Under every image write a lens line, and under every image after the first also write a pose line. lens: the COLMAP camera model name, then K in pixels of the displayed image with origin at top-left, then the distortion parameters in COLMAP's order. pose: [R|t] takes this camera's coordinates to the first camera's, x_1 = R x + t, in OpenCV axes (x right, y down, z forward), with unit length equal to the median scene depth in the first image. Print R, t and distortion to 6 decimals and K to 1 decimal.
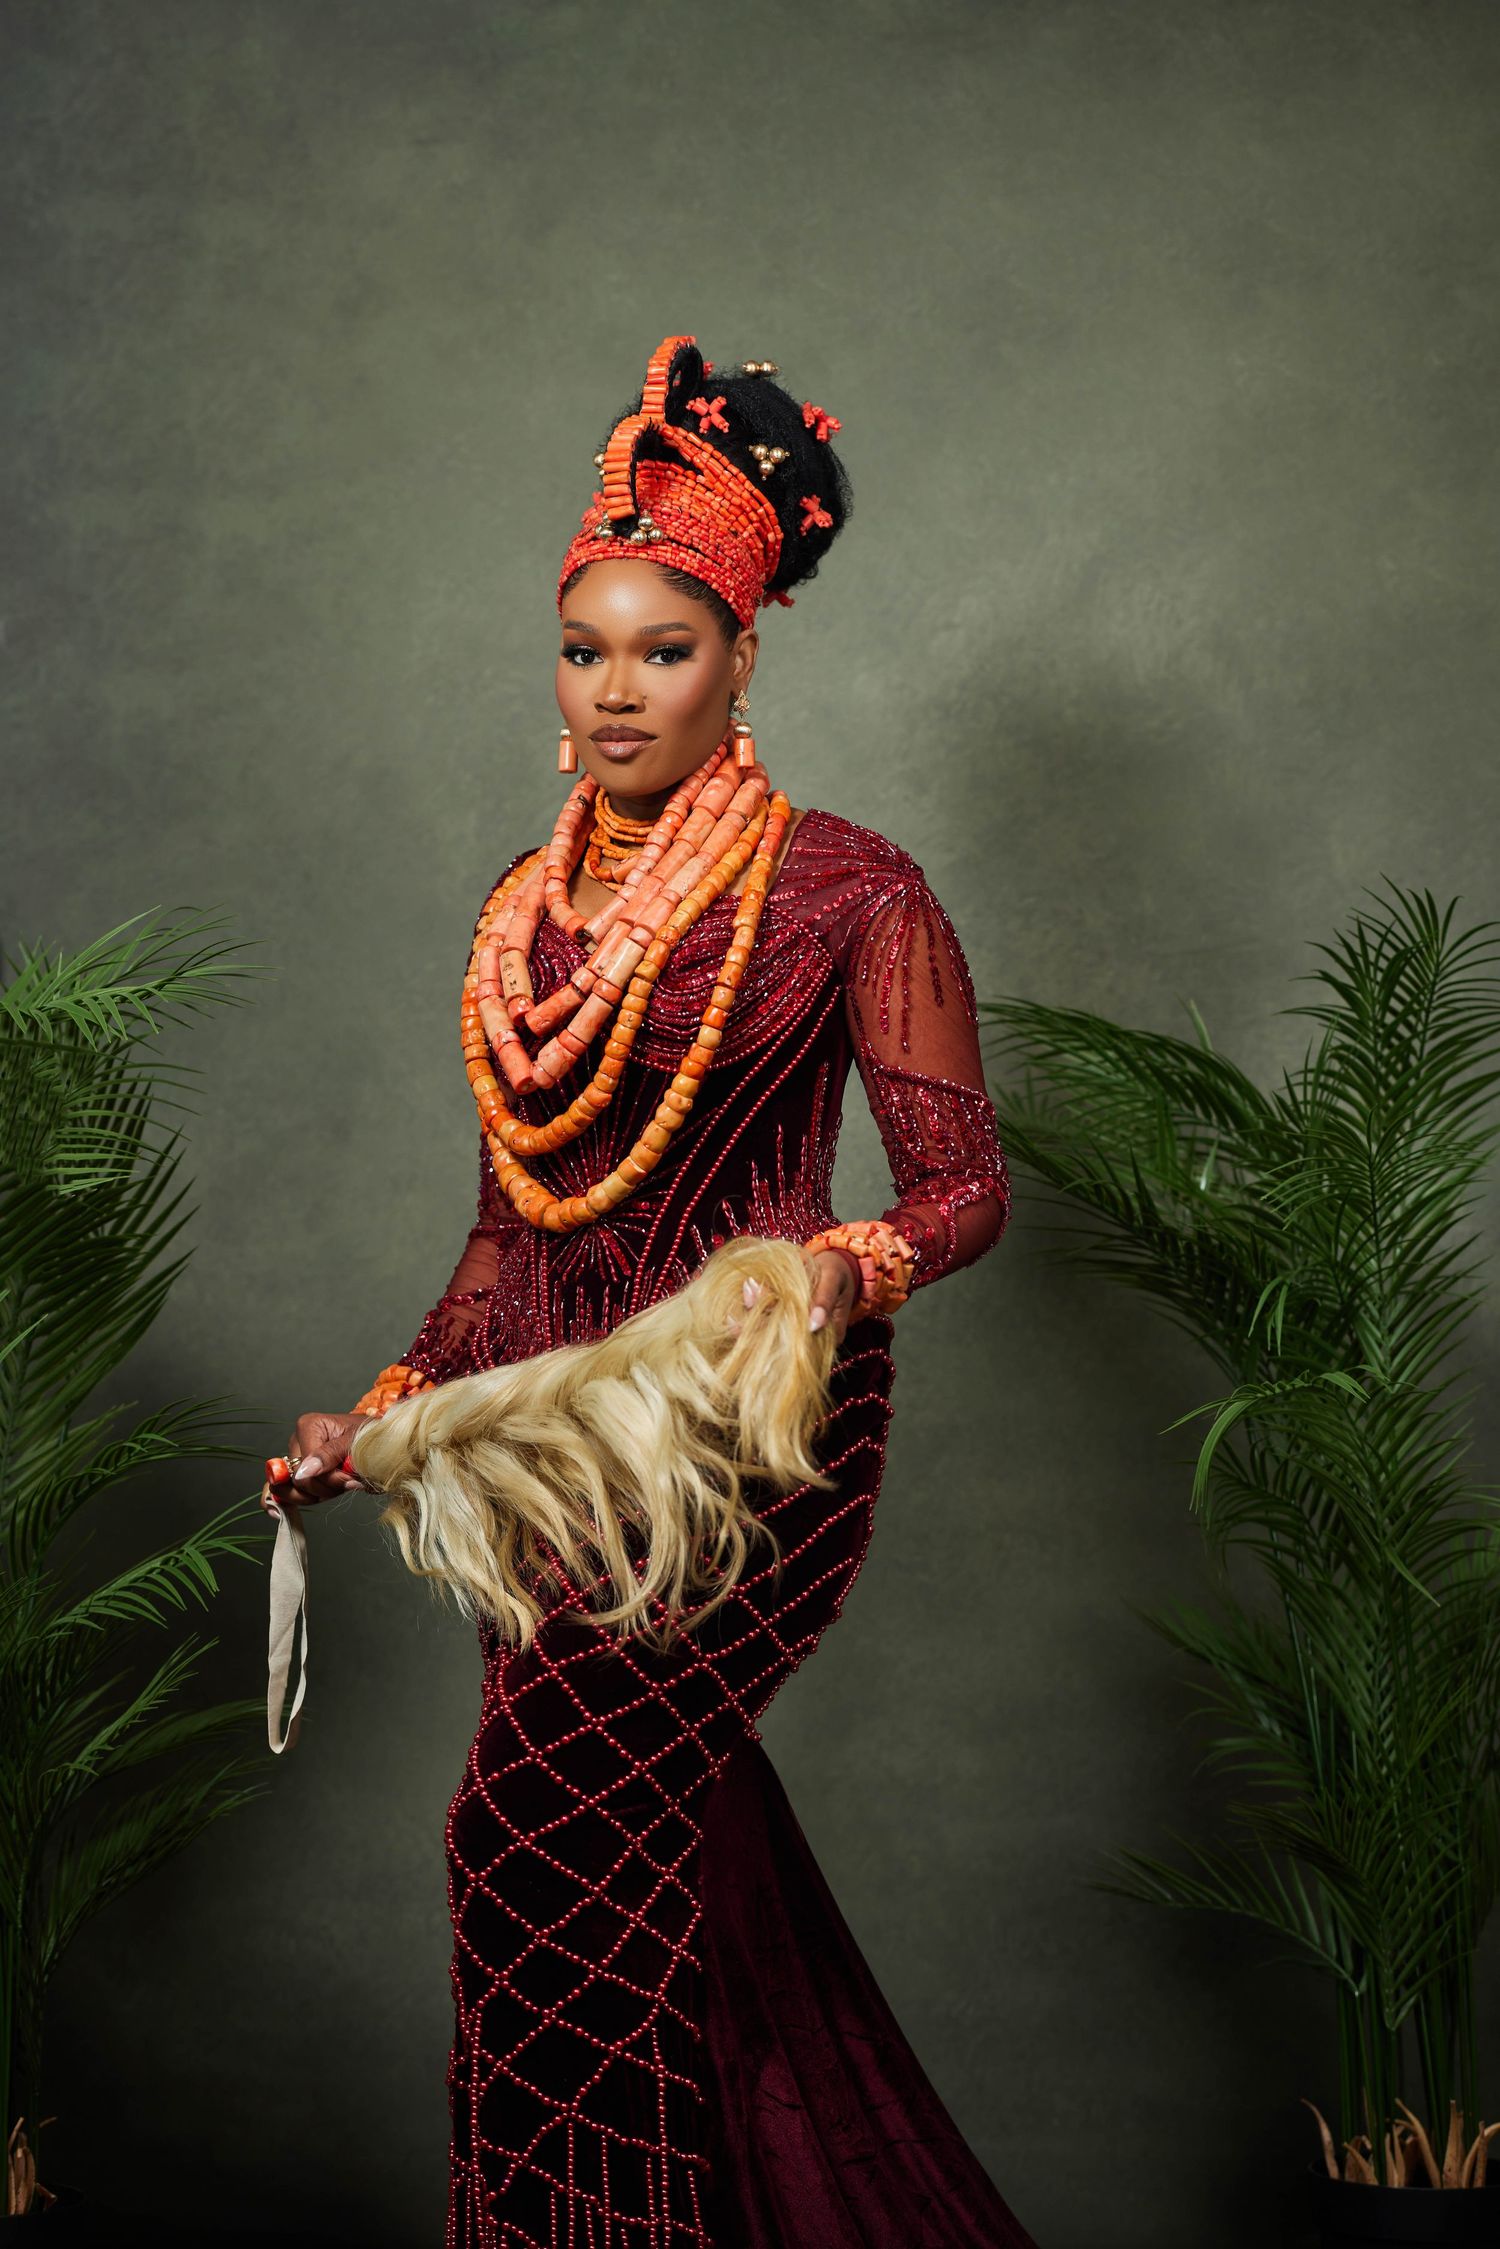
lens RADIAL K [[5543.8, 0, 746.8], [0, 5543.8, 1137.8], [0, 0, 1]] dist [0.129328, 0.000000]
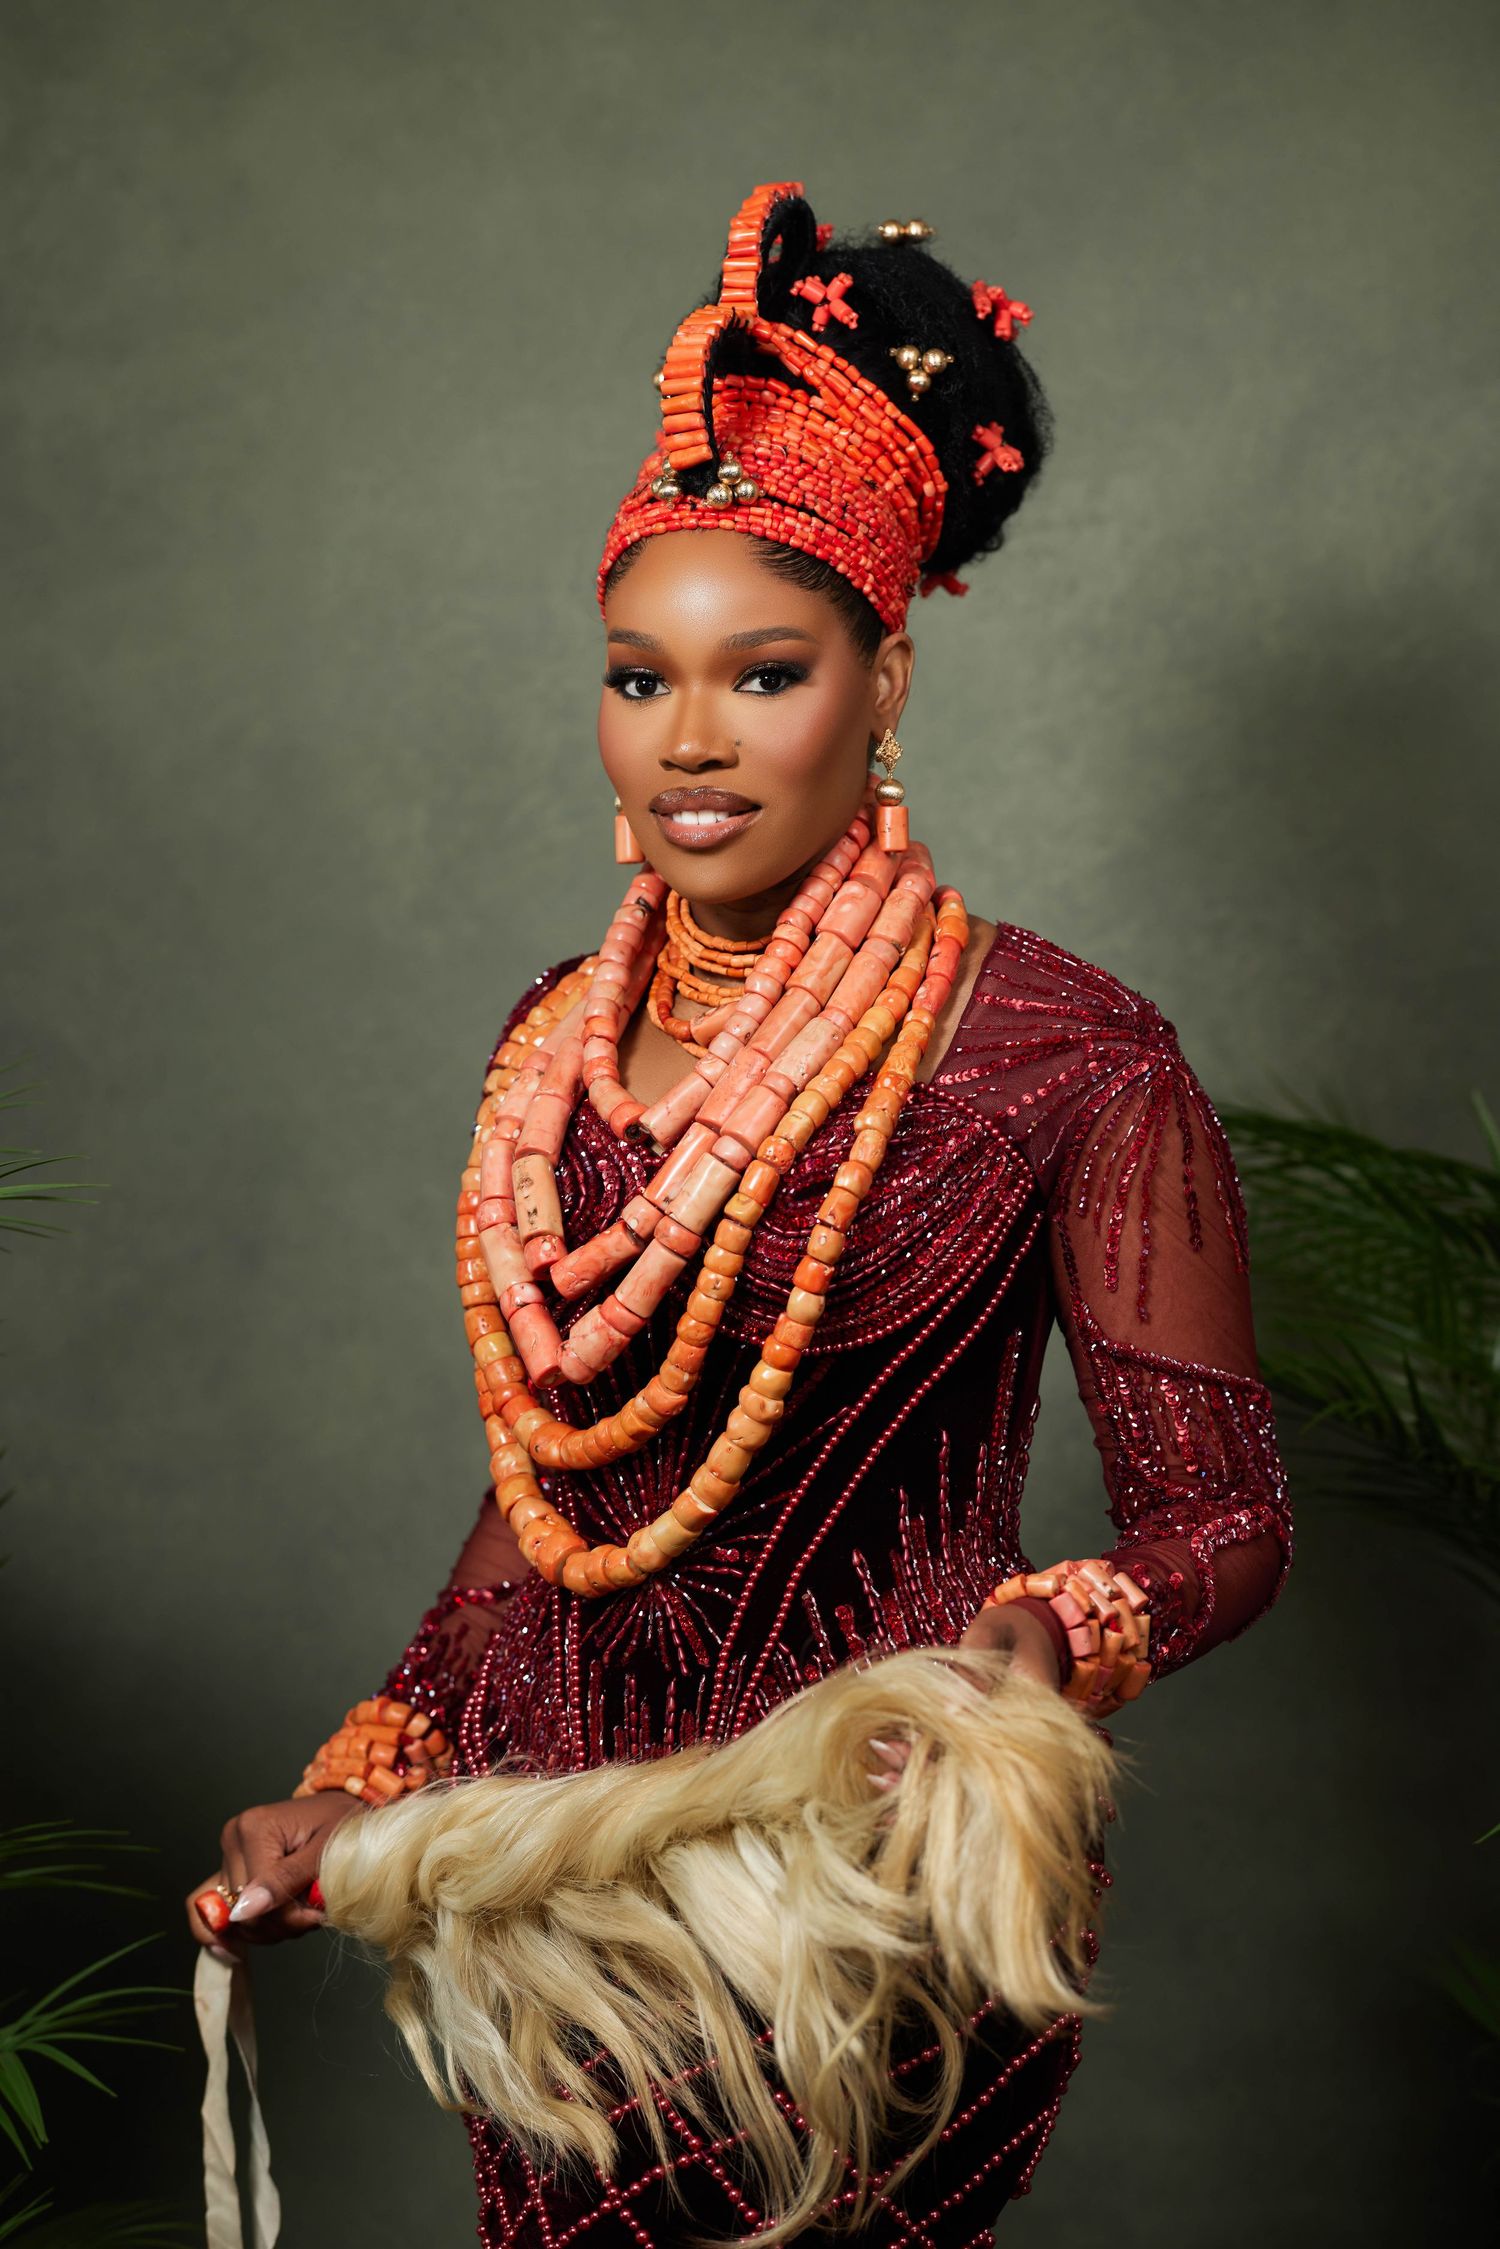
lens RADIAL K [[5543.8, 0, 744.7], [0, 5543.8, 1156.1], [0, 0, 1]] dist [0.129328, 0.000000]
pose [[0.998800, -0.027946, -0.040219, 0.006953], [0.028206, 0.999585, 0.005924, -0.035619], [0.040037, -0.007051, 0.999173, 0.358490]]
